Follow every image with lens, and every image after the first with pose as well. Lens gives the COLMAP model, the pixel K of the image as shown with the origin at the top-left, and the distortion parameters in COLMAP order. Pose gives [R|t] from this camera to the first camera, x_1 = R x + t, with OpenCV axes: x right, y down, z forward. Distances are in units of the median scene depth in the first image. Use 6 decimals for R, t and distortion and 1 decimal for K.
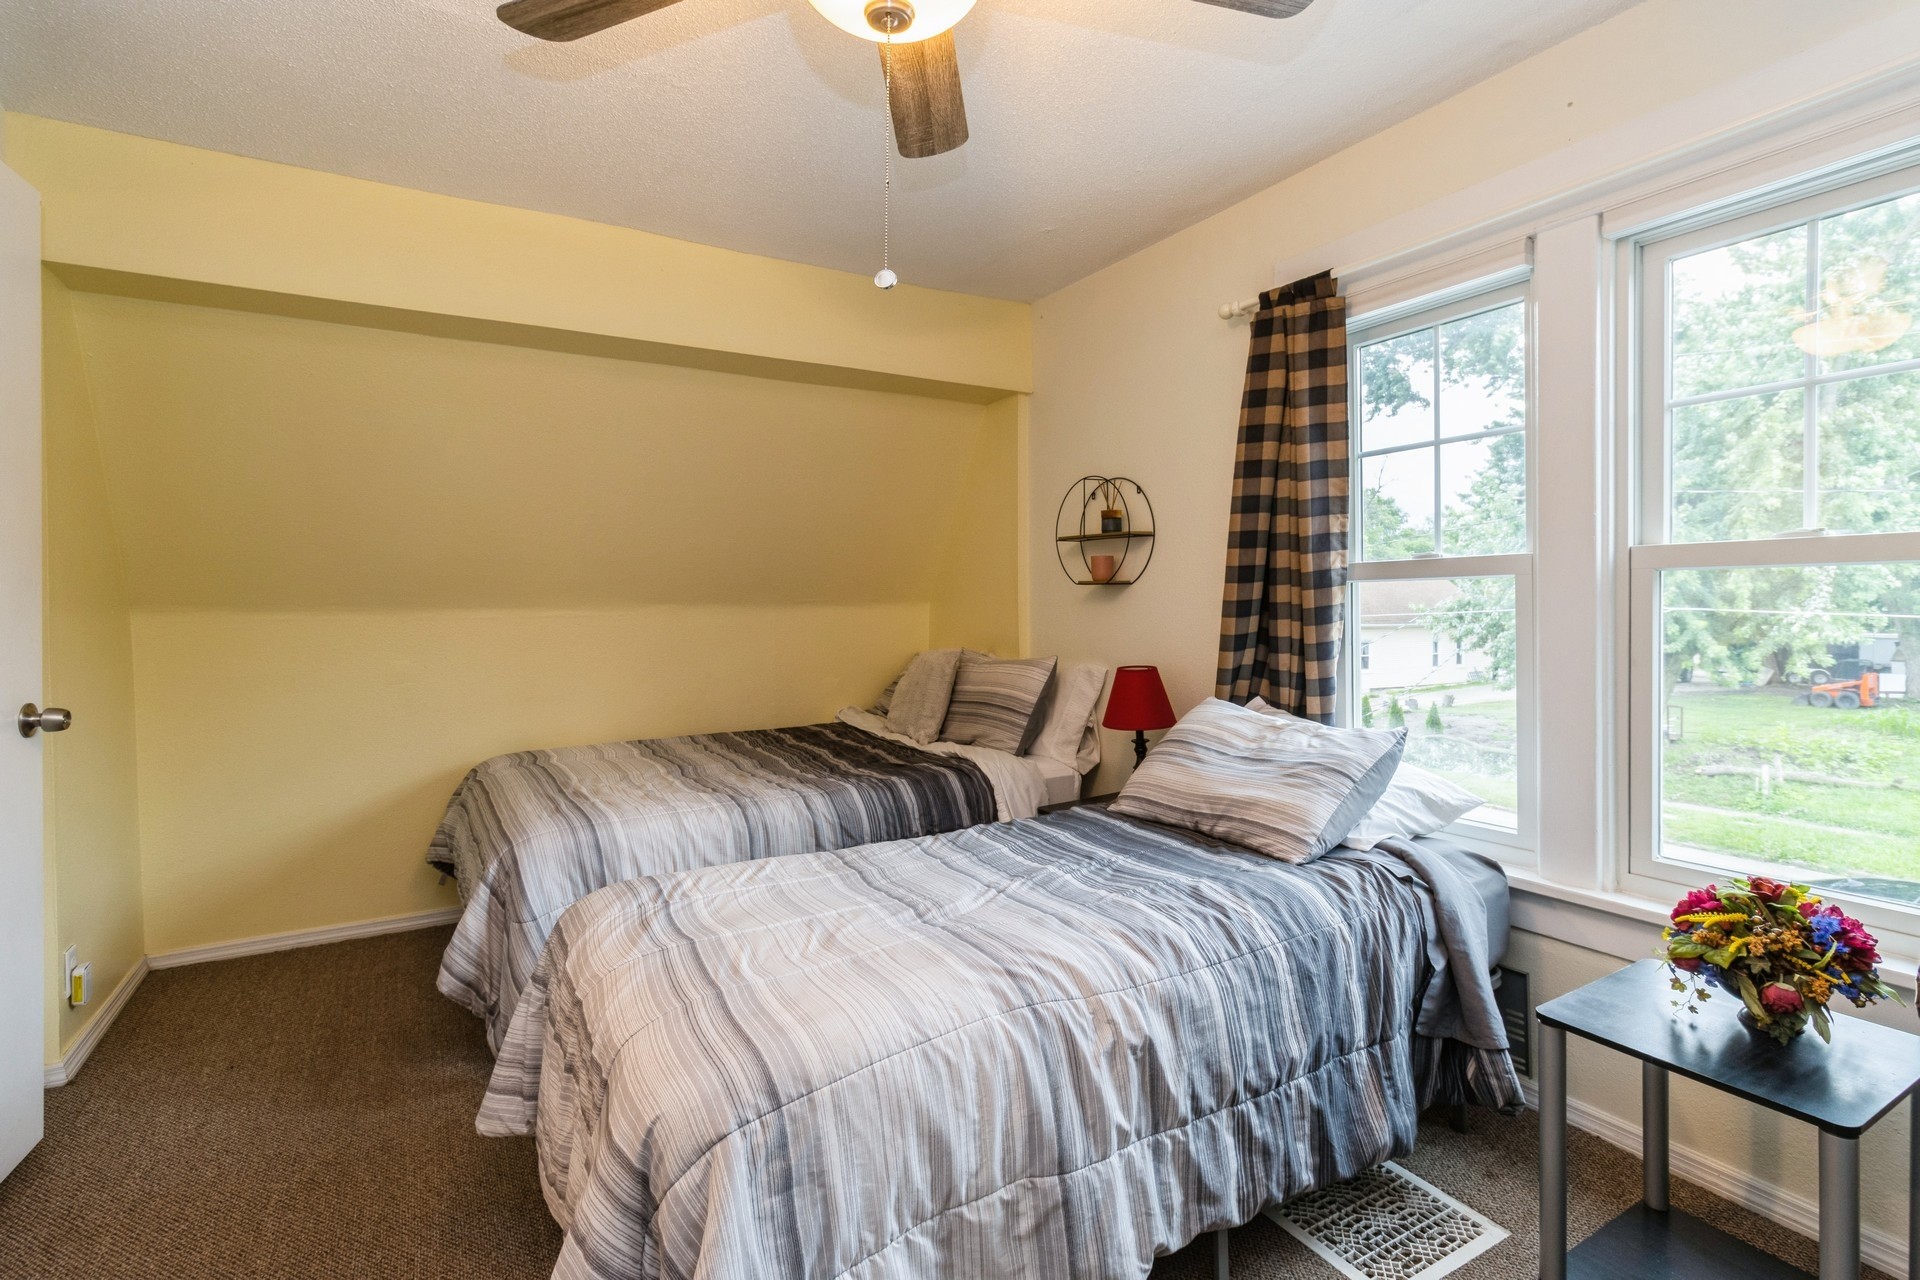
lens RADIAL K [[897.1, 0, 963.6], [0, 897.1, 630.1], [0, 0, 1]] dist [0.000342, 0.001256]
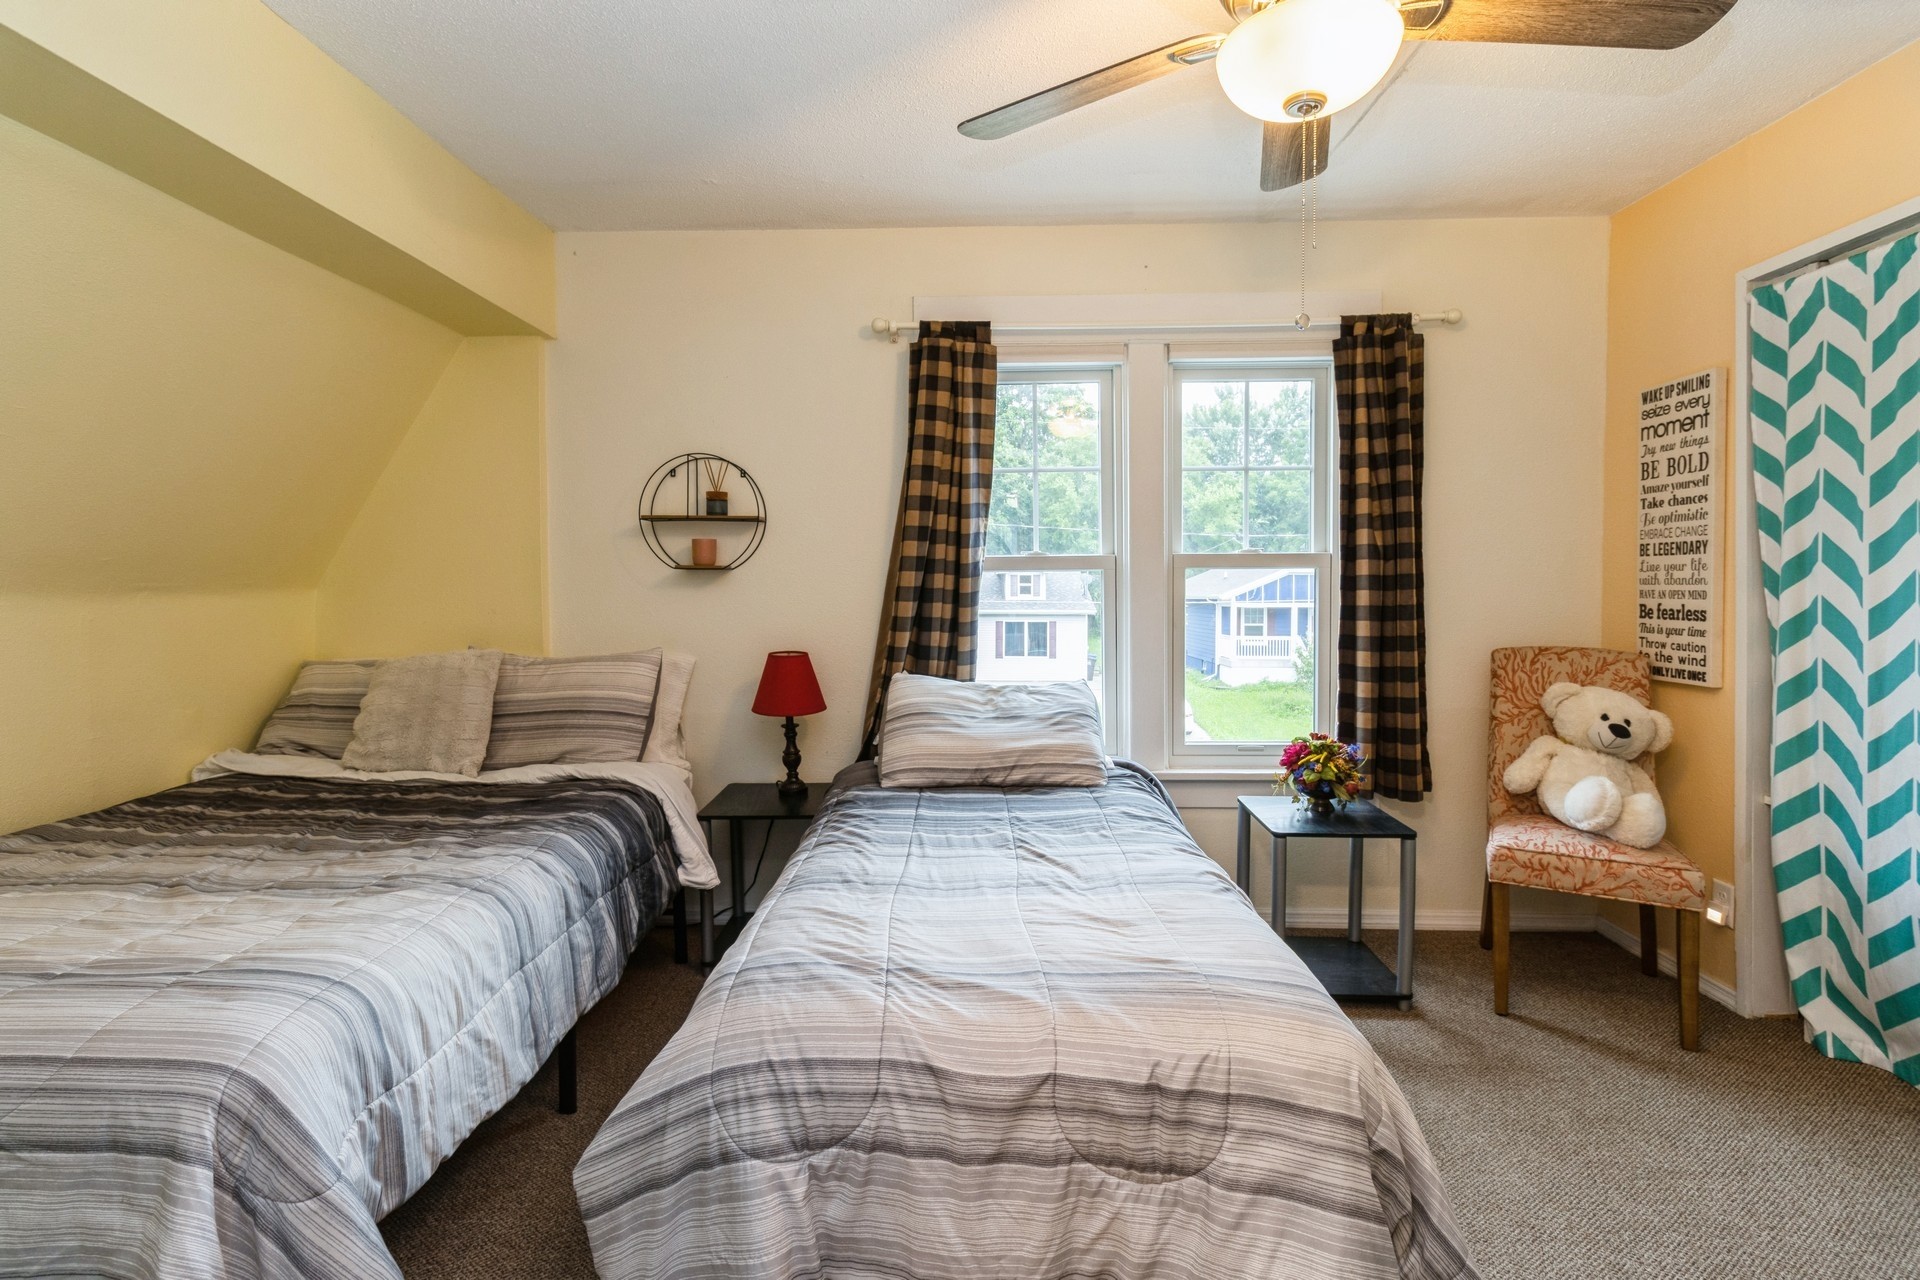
lens RADIAL K [[897.1, 0, 959.9], [0, 897.1, 621.4], [0, 0, 1]] dist [0.000342, 0.001256]
pose [[0.541888, -0.033579, 0.839779, -0.618292], [0.026849, 0.999383, 0.022636, -0.013141], [-0.840022, 0.010281, 0.542456, 0.331350]]
